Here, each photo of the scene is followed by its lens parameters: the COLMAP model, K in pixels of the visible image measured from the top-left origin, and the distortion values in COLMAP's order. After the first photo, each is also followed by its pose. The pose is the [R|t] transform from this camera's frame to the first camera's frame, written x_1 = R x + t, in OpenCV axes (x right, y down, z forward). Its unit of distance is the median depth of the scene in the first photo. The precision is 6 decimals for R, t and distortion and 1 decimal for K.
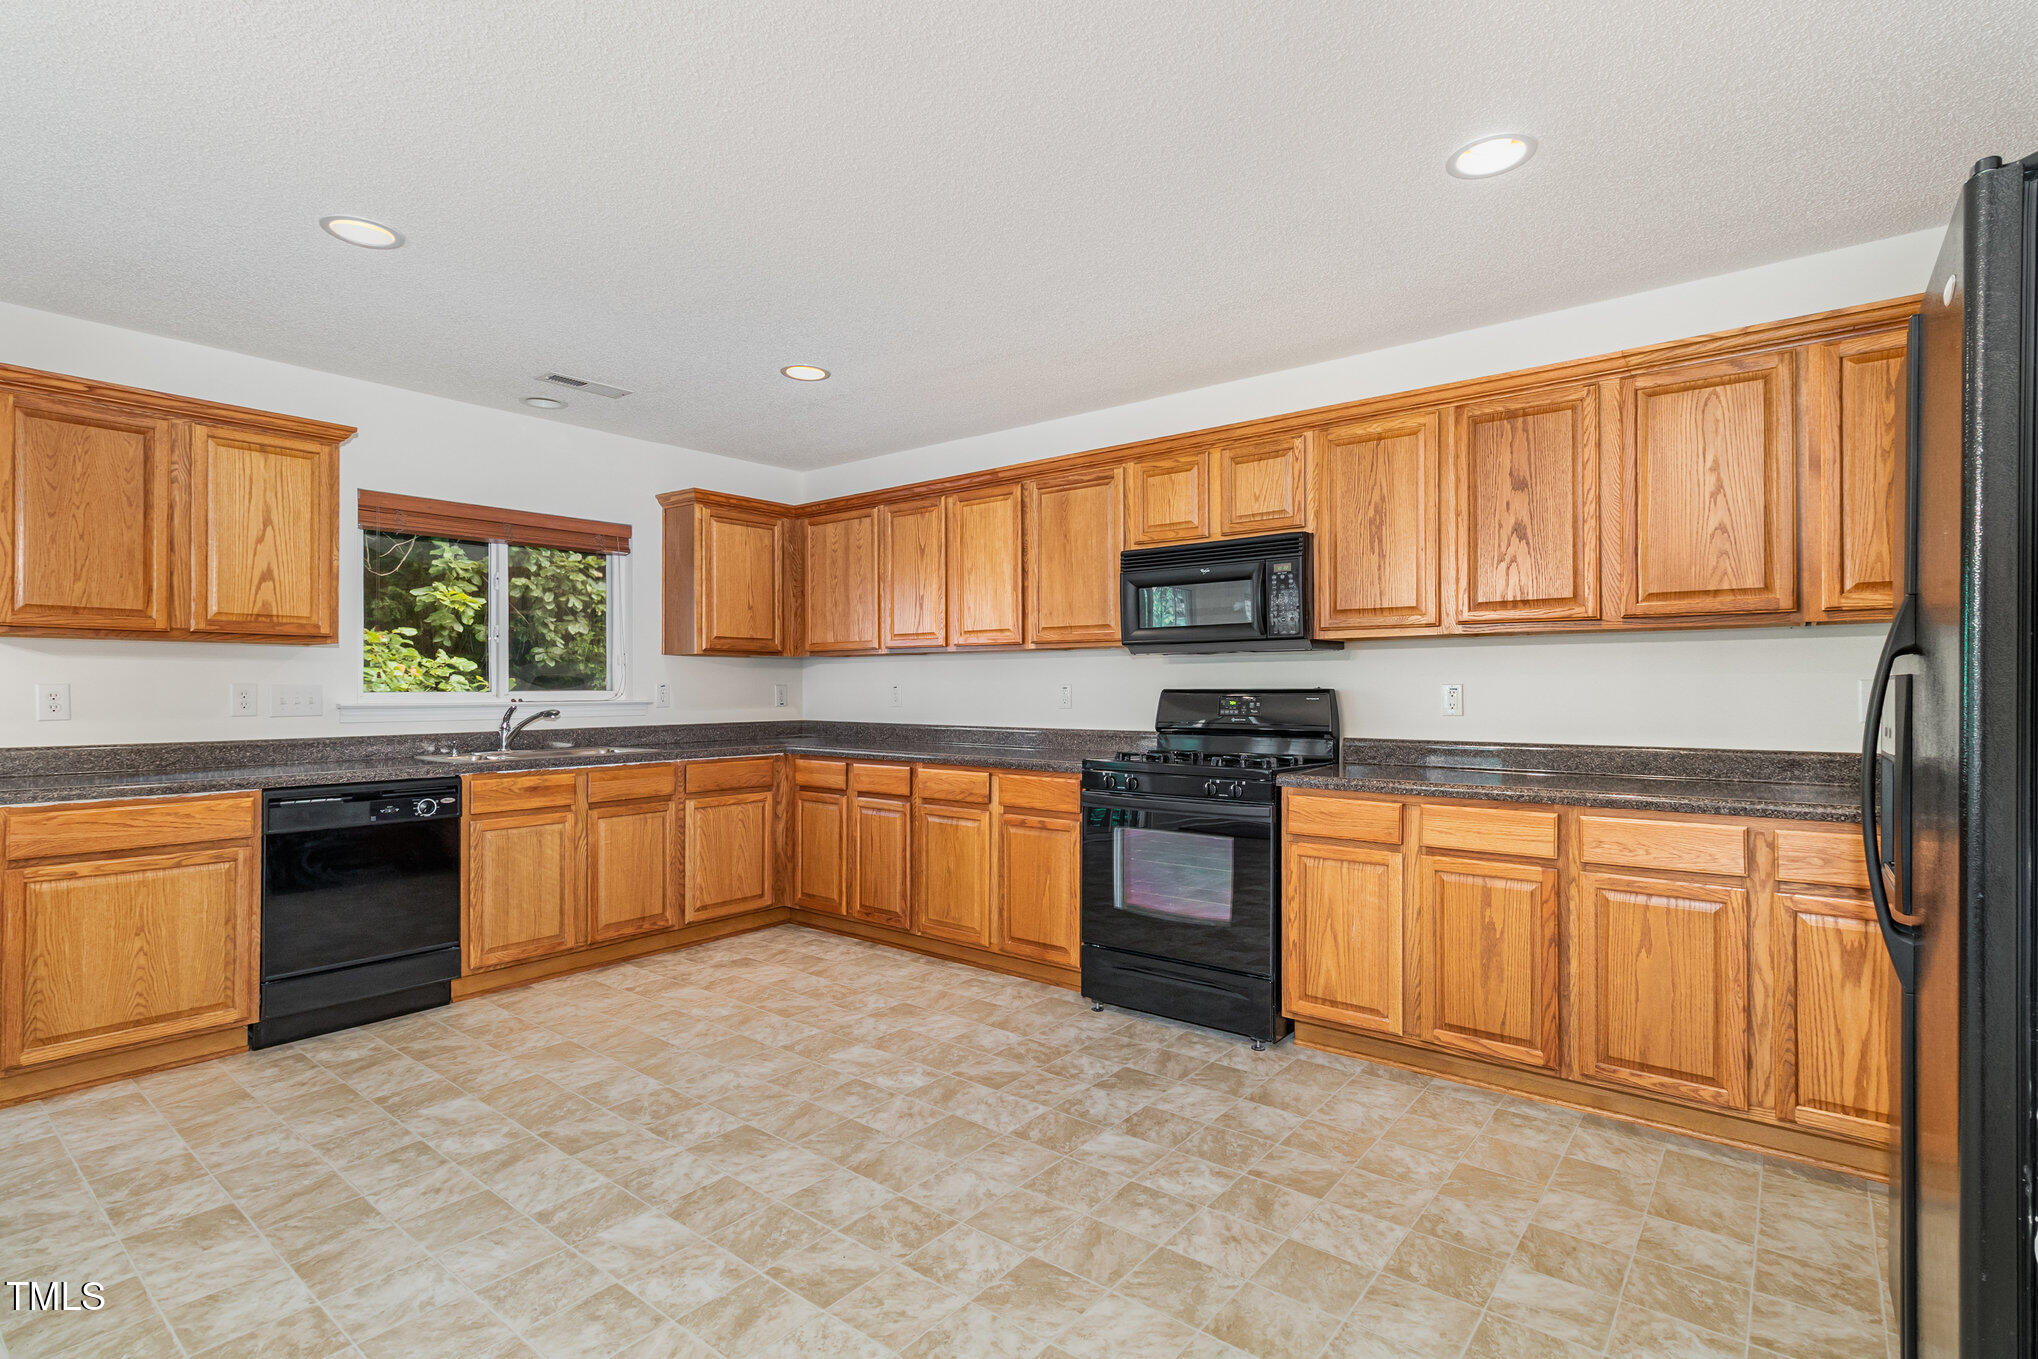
lens RADIAL K [[970.6, 0, 1011.7], [0, 970.6, 690.2], [0, 0, 1]] dist [0.005863, 0.000450]
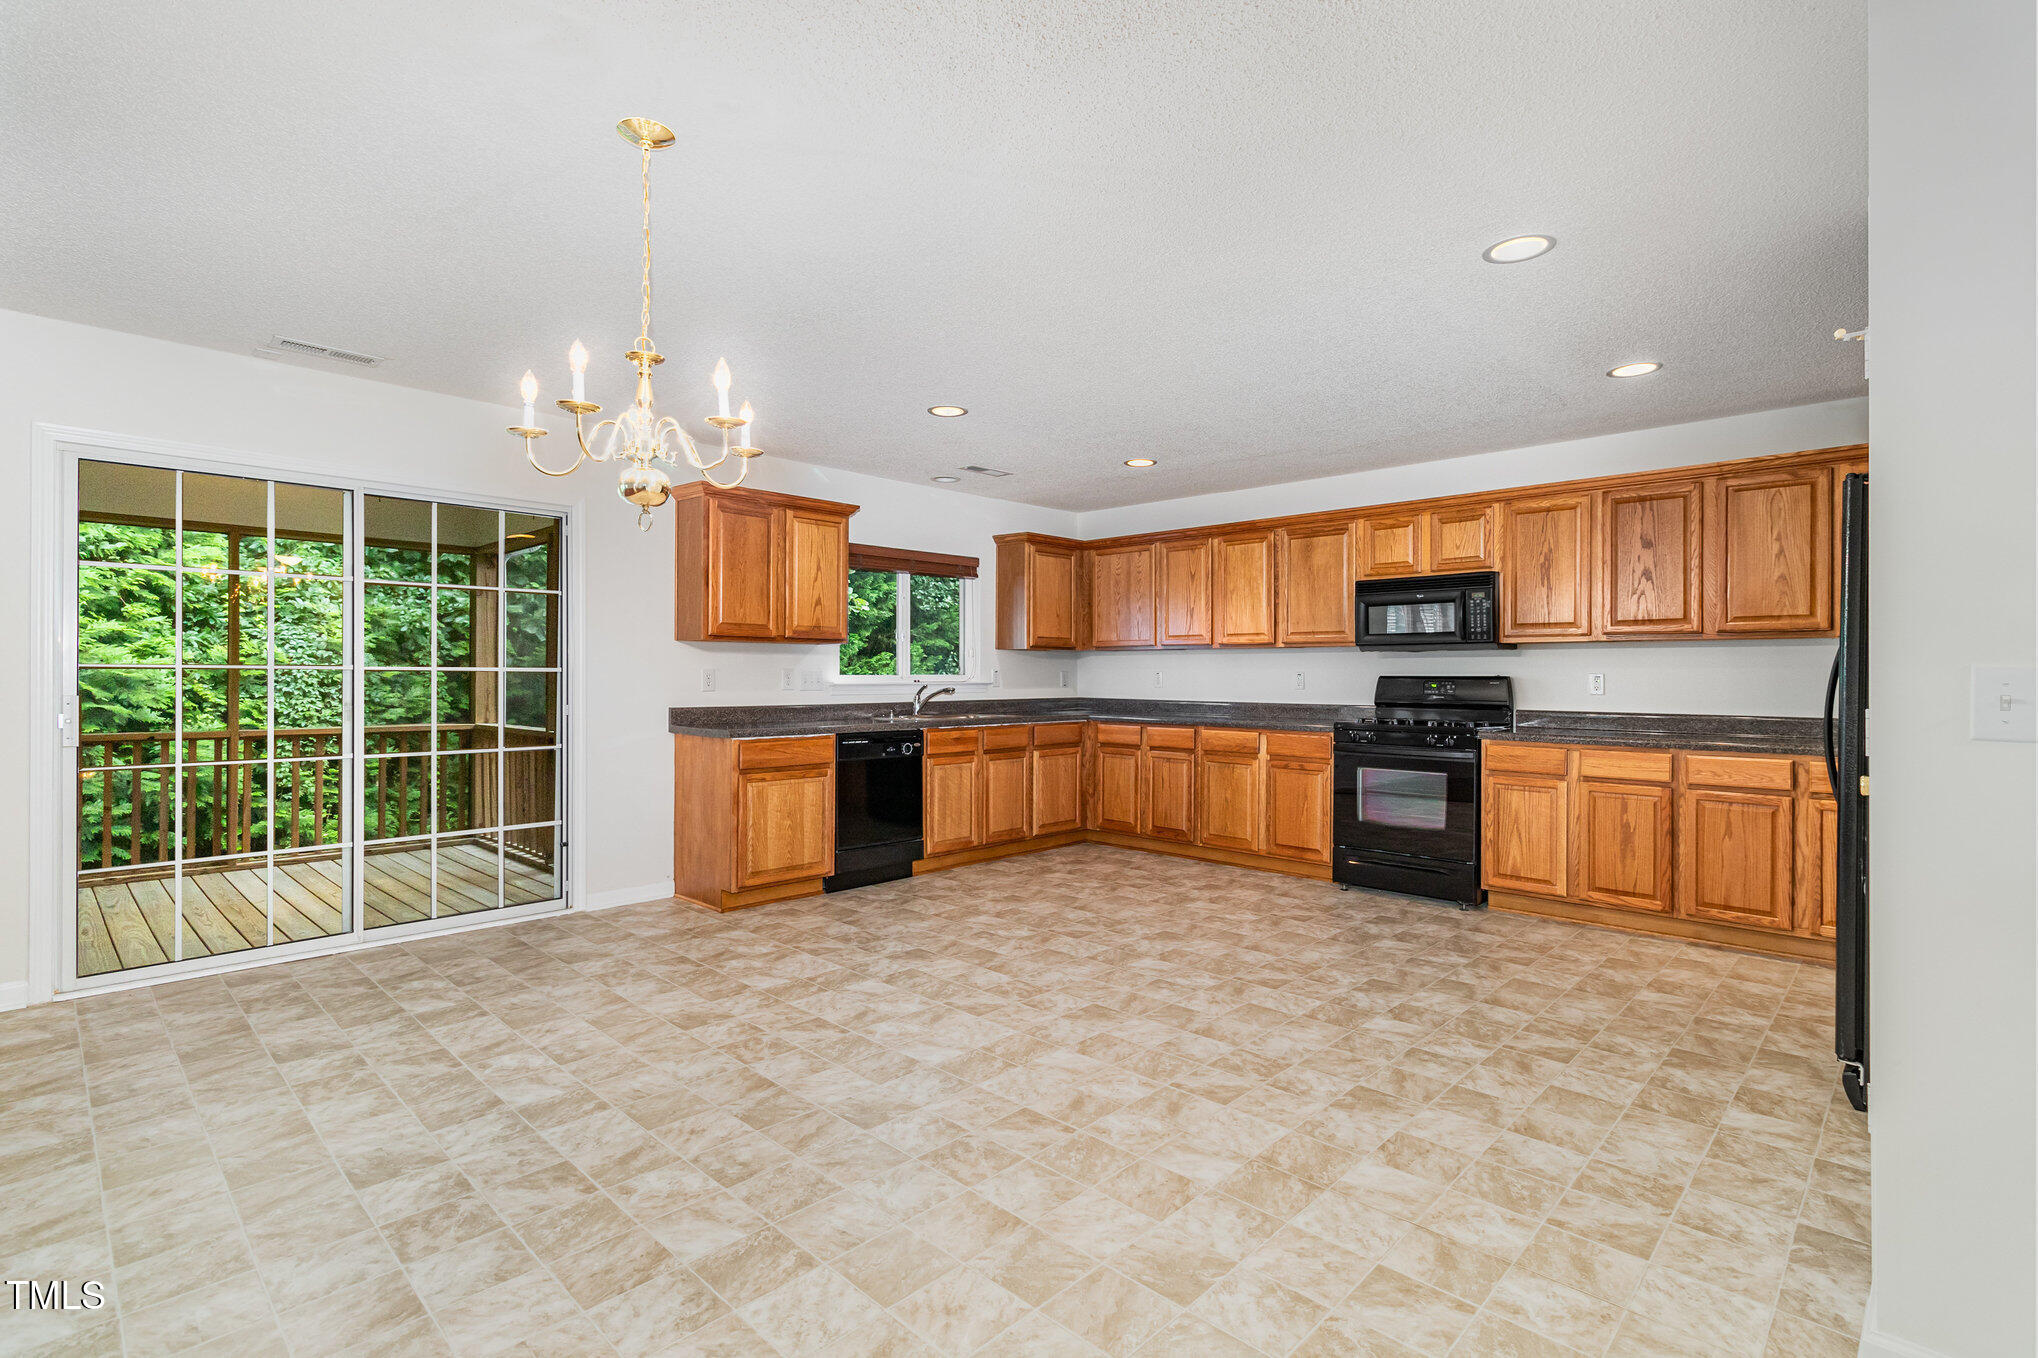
lens RADIAL K [[953.3, 0, 1019.0], [0, 953.3, 679.0], [0, 0, 1]] dist [0.012300, -0.000244]
pose [[0.996345, 0.005648, -0.085231, -0.300580], [-0.005368, 0.999979, 0.003513, 0.001685], [0.085249, -0.003043, 0.996355, -0.531001]]
